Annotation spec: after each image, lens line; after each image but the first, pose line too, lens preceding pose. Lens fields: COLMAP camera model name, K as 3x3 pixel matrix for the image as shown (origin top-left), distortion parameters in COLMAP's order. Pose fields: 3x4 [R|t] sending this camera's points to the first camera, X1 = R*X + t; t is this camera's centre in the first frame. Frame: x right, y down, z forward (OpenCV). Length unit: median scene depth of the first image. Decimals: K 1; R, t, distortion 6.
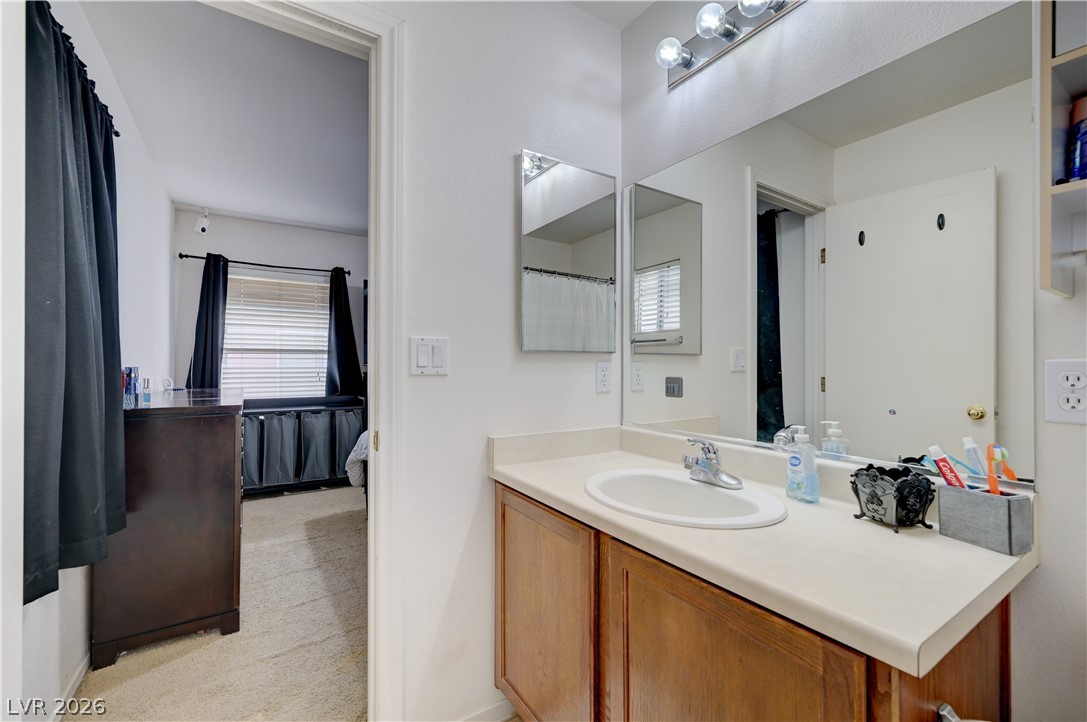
lens RADIAL K [[456.0, 0, 538.0], [0, 456.0, 360.8], [0, 0, 1]] dist [0.000157, 0.000064]
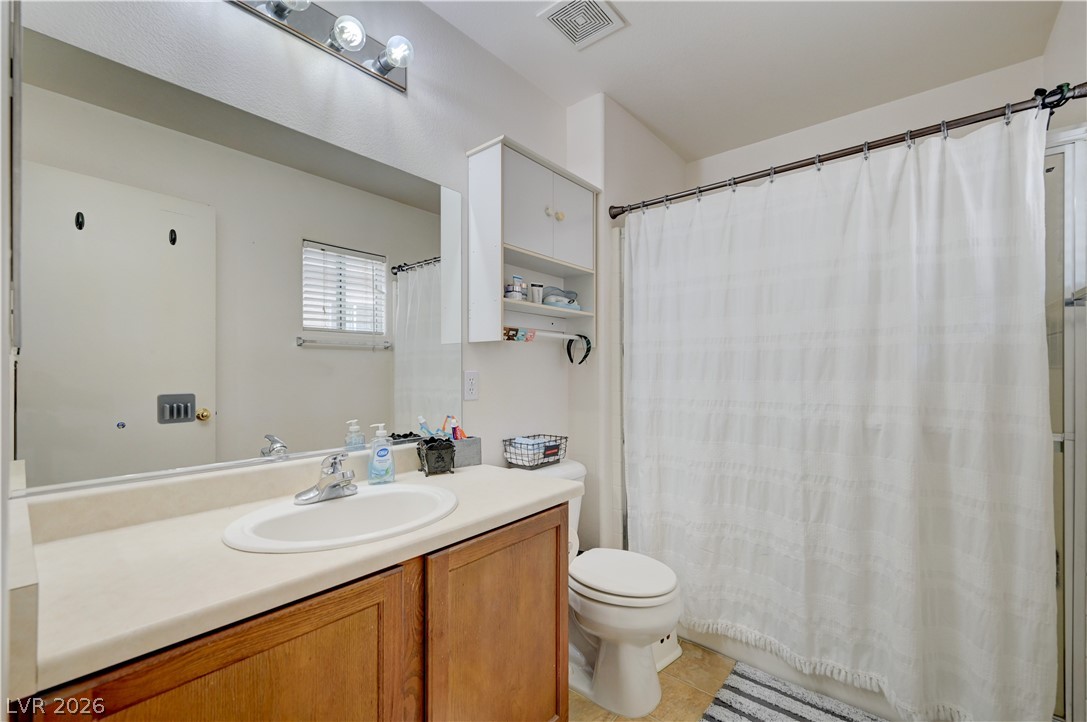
lens RADIAL K [[456.0, 0, 542.3], [0, 456.0, 367.0], [0, 0, 1]] dist [0.000157, 0.000064]
pose [[-0.285844, 0.008728, 0.958236, -0.646961], [0.000598, 0.999960, -0.008929, 0.010368], [-0.958276, -0.001980, -0.285838, 0.887233]]
